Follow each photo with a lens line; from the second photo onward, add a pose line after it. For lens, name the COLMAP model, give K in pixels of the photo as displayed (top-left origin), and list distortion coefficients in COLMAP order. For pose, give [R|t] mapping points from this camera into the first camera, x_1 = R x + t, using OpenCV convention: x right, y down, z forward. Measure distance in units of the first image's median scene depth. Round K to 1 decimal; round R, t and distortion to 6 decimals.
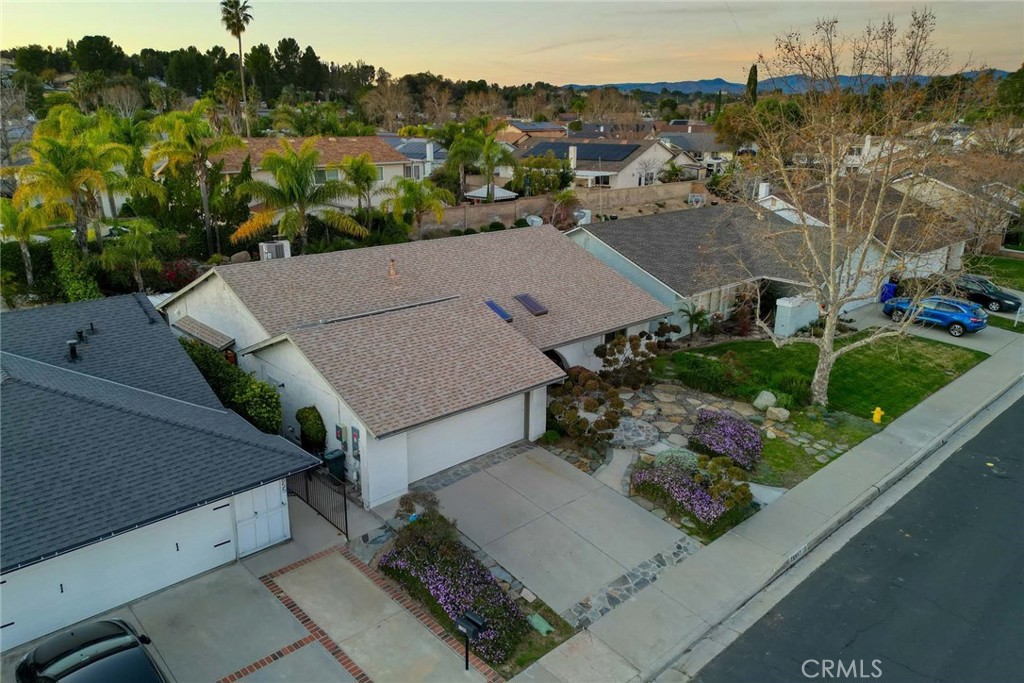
lens RADIAL K [[719.1, 0, 512.6], [0, 719.1, 348.3], [0, 0, 1]] dist [0.059445, -0.046767]
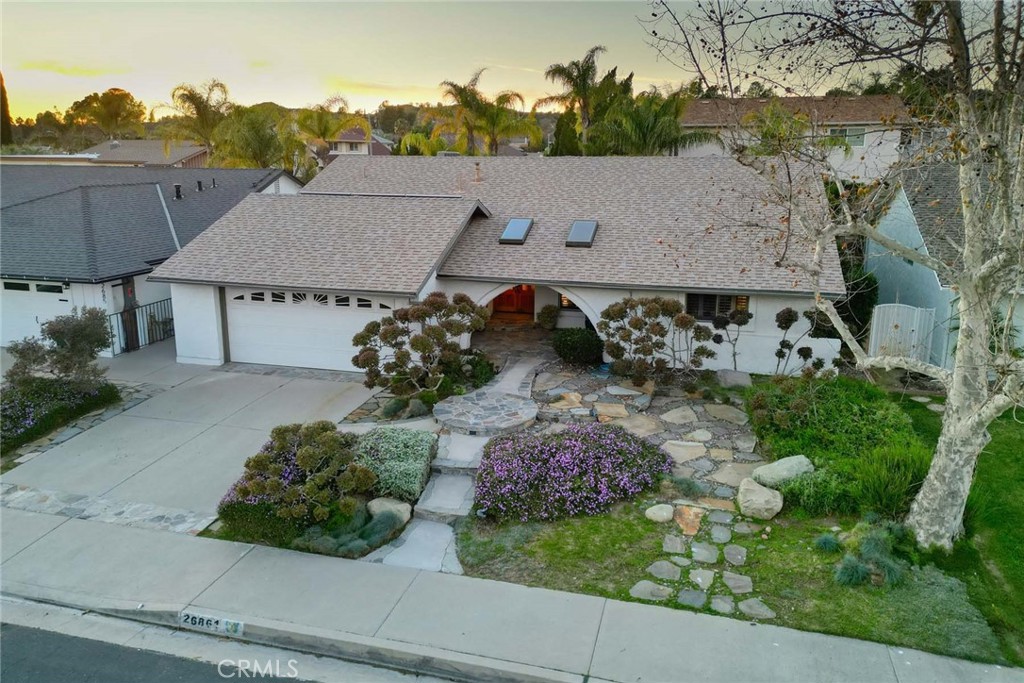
lens RADIAL K [[719.1, 0, 507.8], [0, 719.1, 347.1], [0, 0, 1]] dist [0.059445, -0.046767]
pose [[0.518118, 0.208347, -0.829545, 0.632512], [-0.257286, 0.962922, 0.081149, 0.006178], [0.815695, 0.171386, 0.552512, 0.622504]]
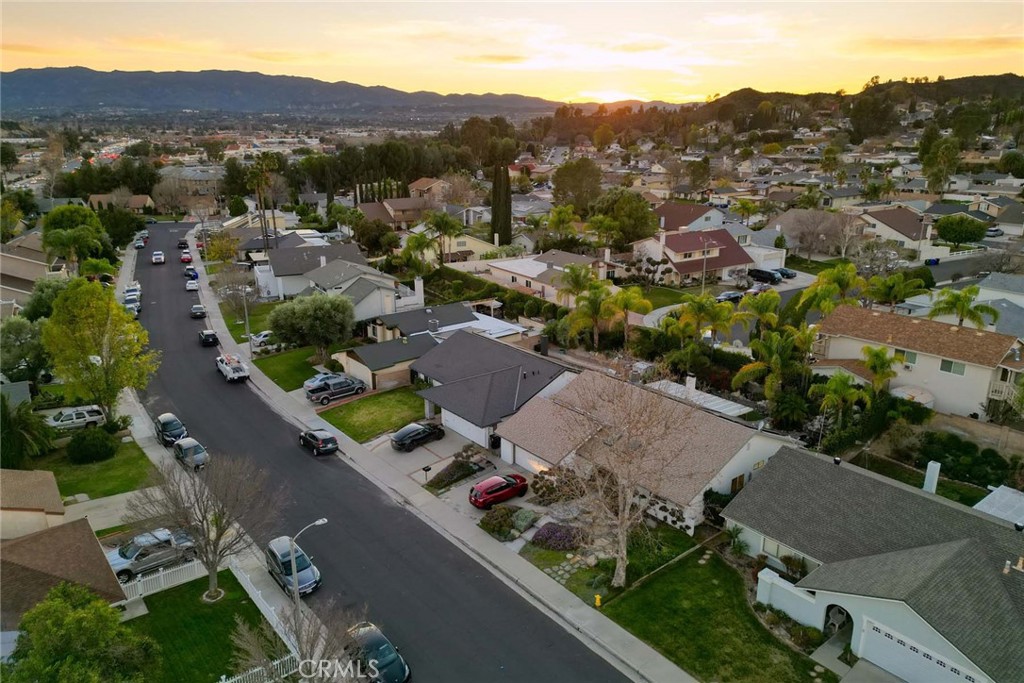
lens RADIAL K [[719.1, 0, 506.6], [0, 719.1, 336.0], [0, 0, 1]] dist [0.059445, -0.046767]
pose [[-0.078032, 0.272189, -0.959075, 1.834683], [-0.301157, 0.910630, 0.282943, -0.789433], [0.950376, 0.310911, 0.010913, 0.634840]]
